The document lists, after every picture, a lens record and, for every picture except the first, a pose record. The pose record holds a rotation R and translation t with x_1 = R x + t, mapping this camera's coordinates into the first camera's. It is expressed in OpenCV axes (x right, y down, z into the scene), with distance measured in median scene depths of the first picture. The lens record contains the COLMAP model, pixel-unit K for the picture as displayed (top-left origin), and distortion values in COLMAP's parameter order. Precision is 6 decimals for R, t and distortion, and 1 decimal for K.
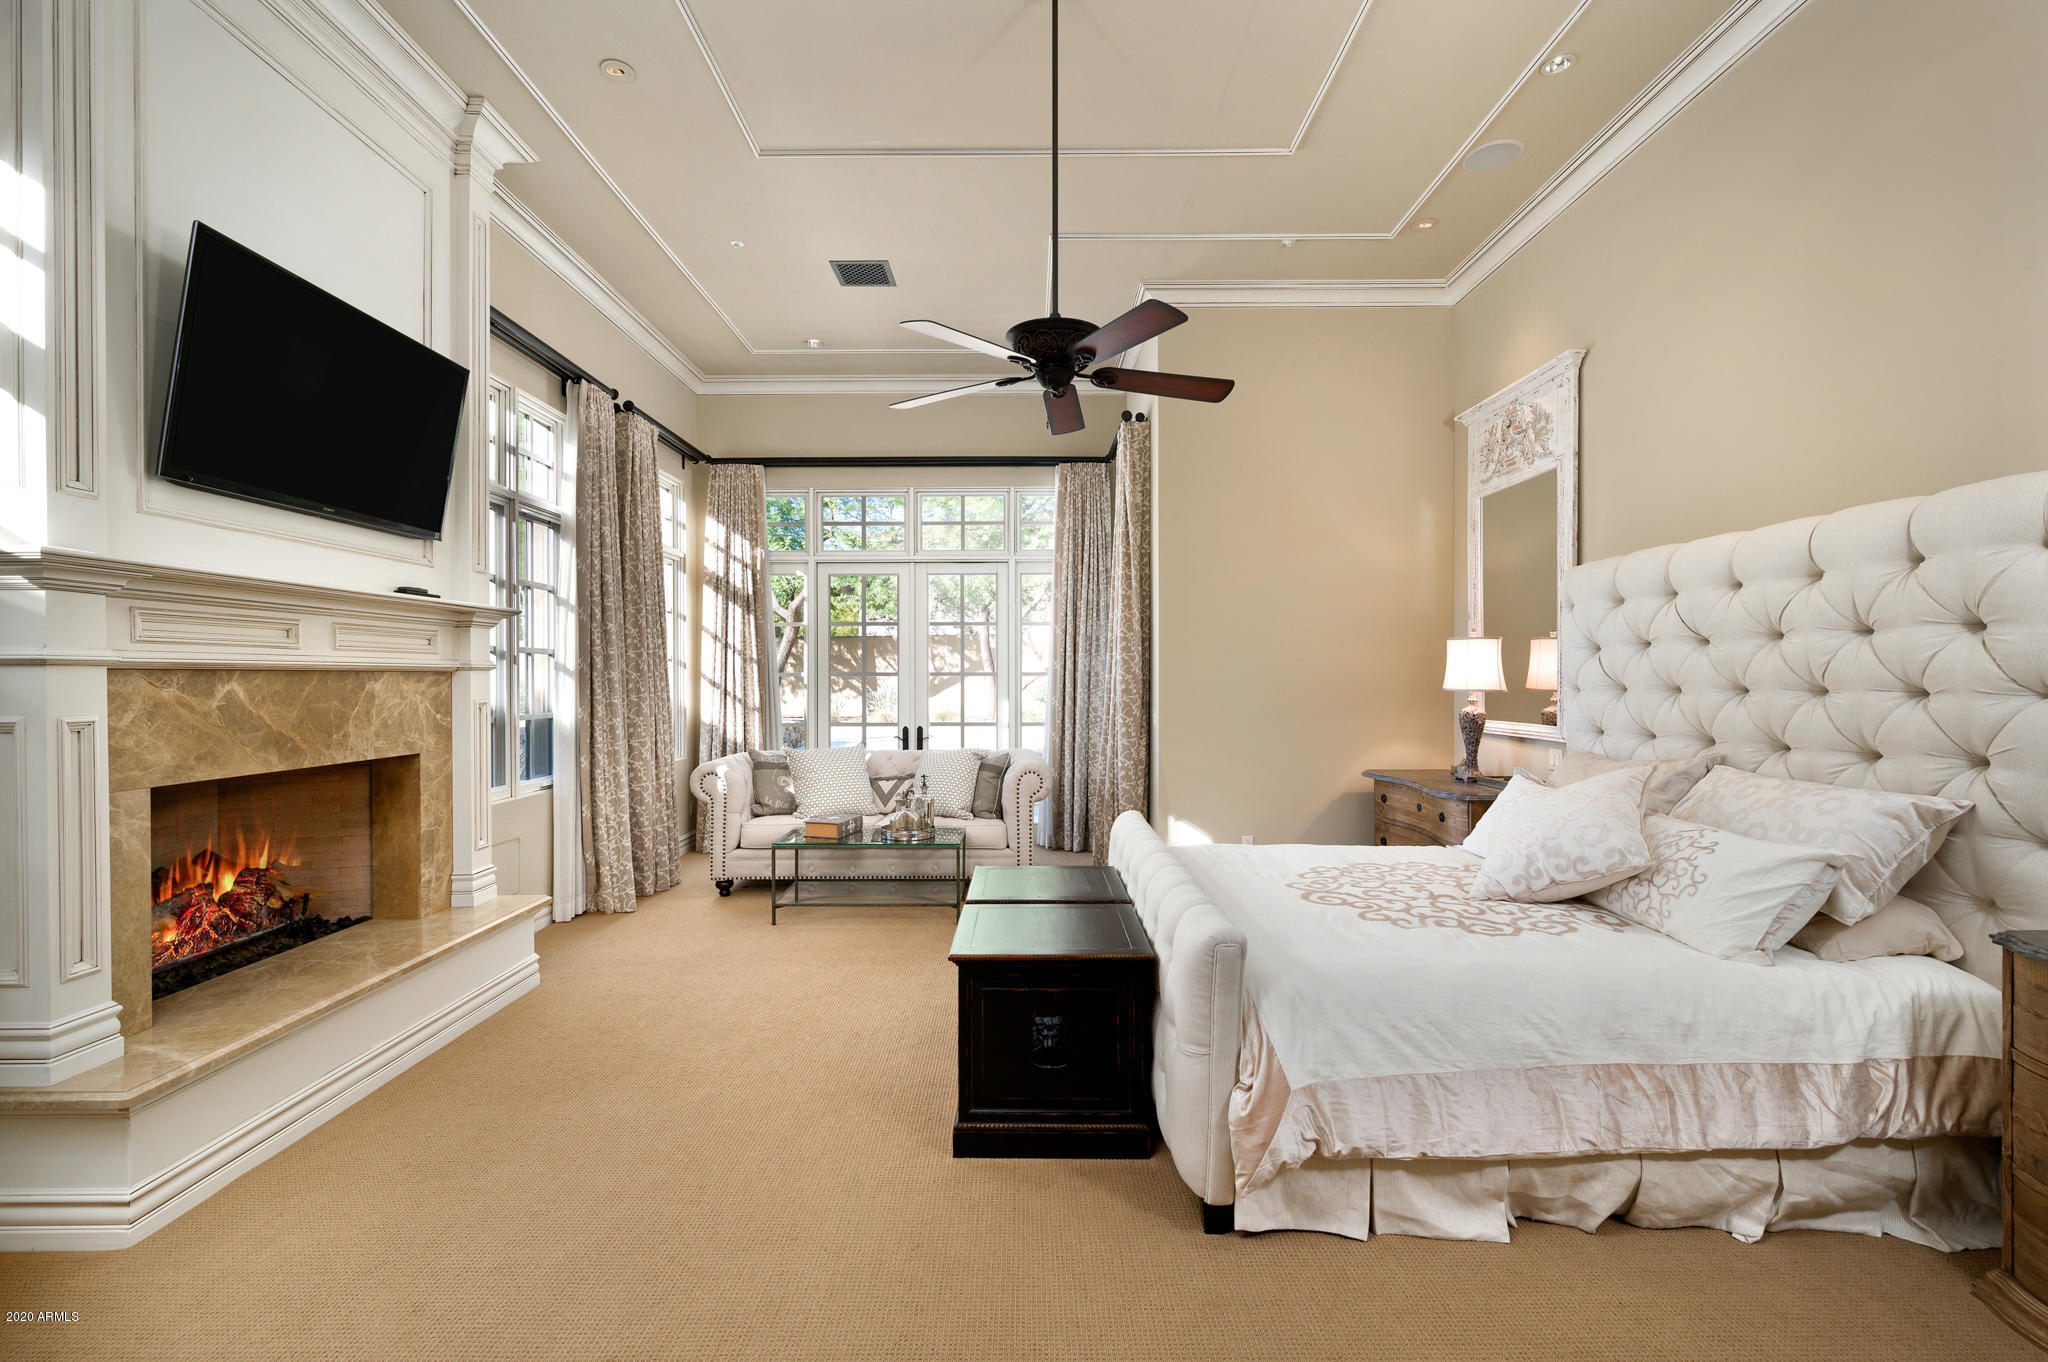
lens RADIAL K [[907.9, 0, 1024.0], [0, 907.9, 681.0], [0, 0, 1]] dist [0.000804, 0.000162]
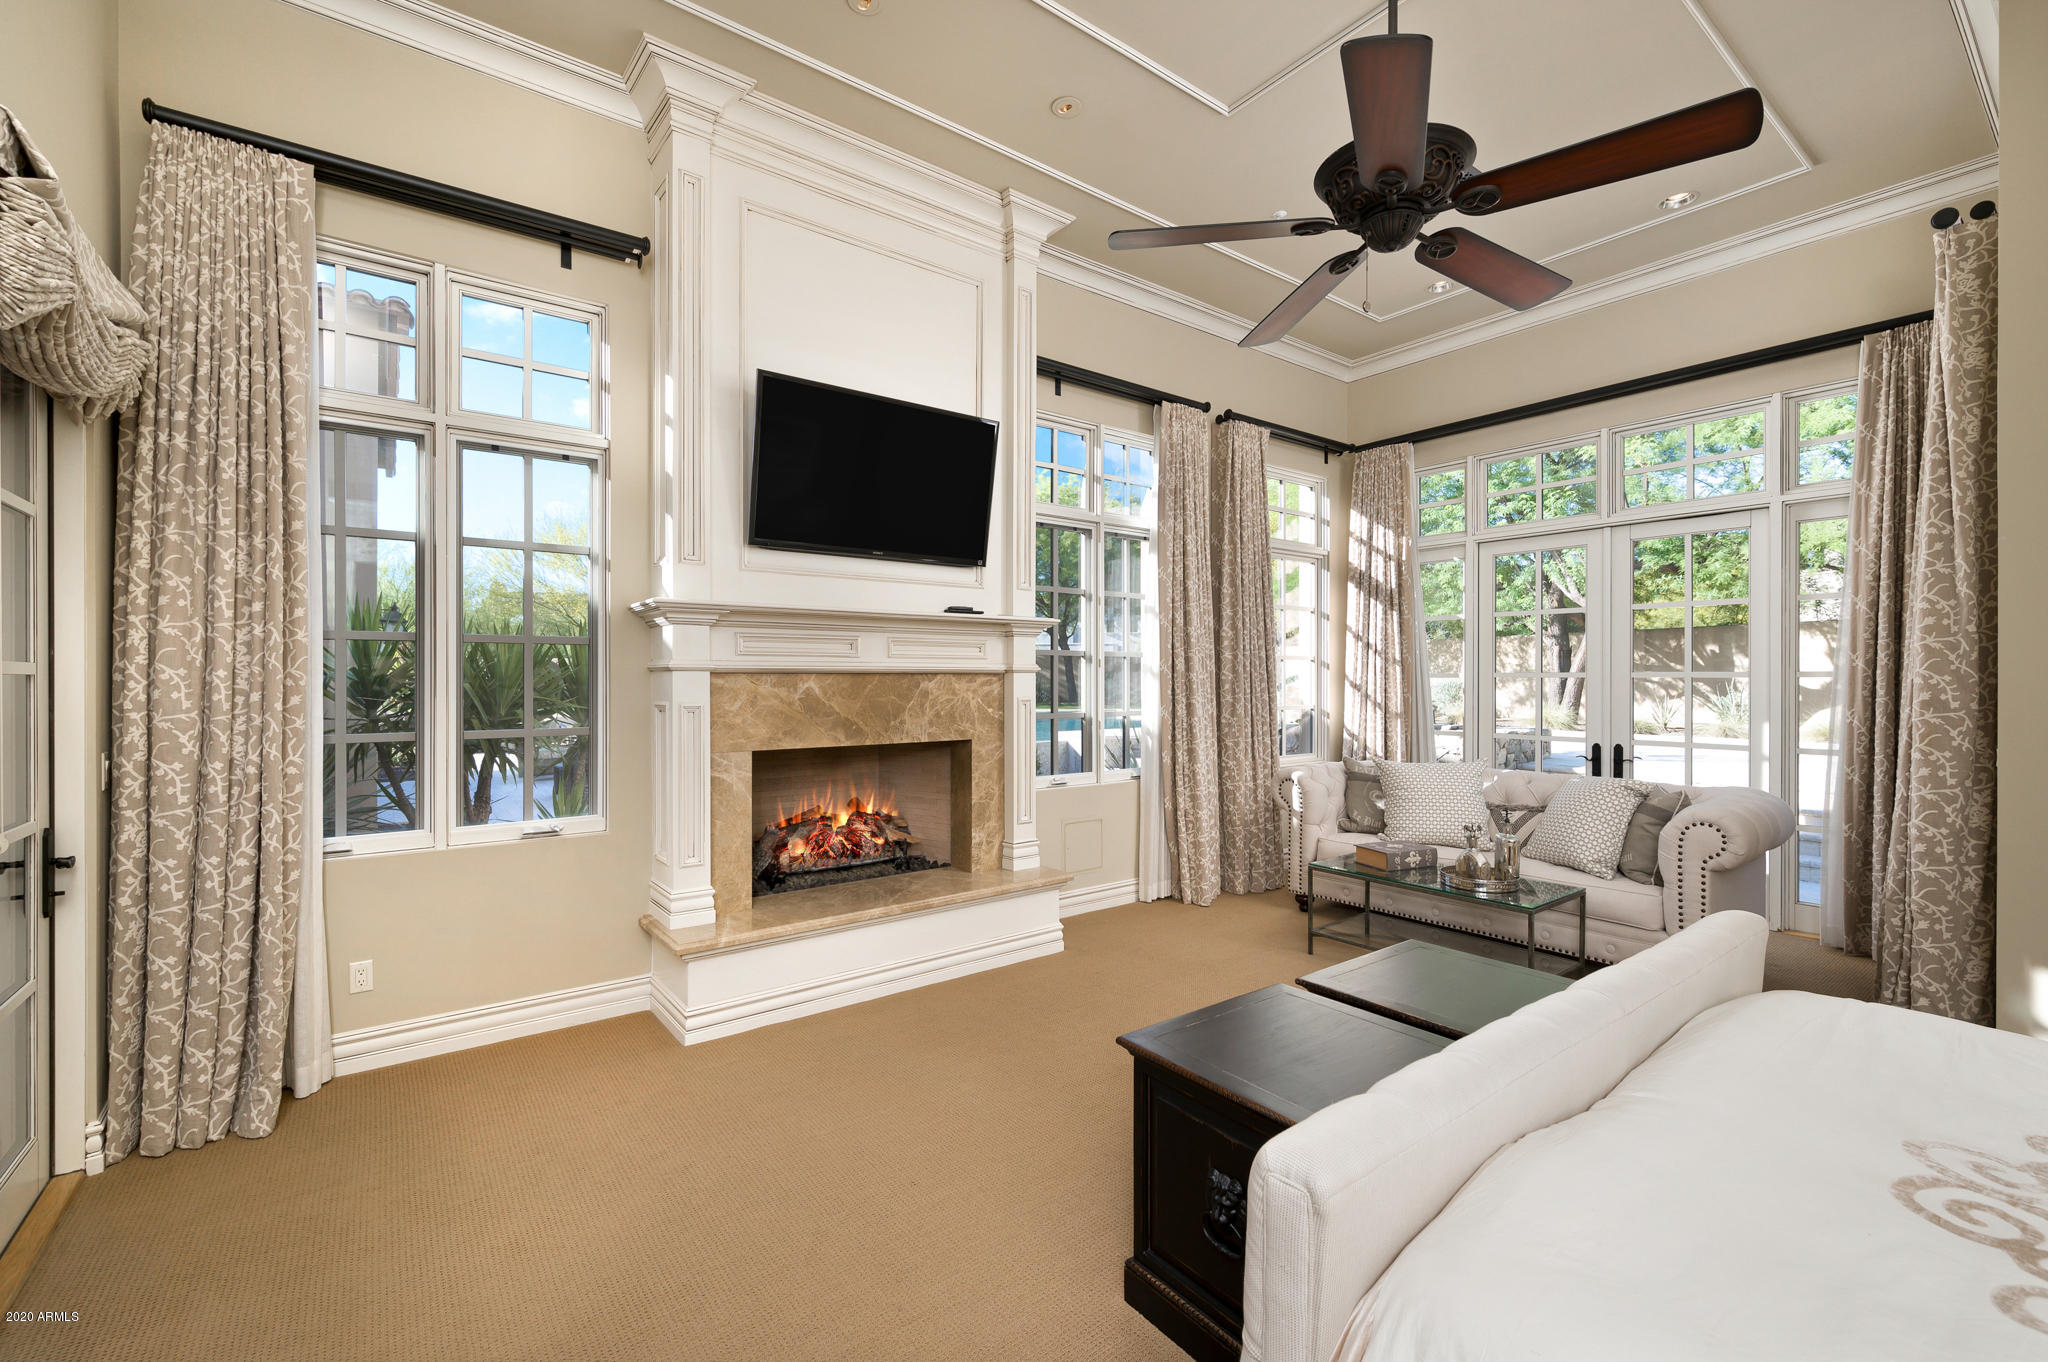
lens RADIAL K [[867.3, 0, 1024.0], [0, 867.3, 681.0], [0, 0, 1]] dist [0.010683, -0.000074]
pose [[0.604280, 0.003443, -0.796765, 0.305911], [-0.005158, 0.999987, 0.000410, -0.001296], [0.796755, 0.003862, 0.604290, 0.319862]]
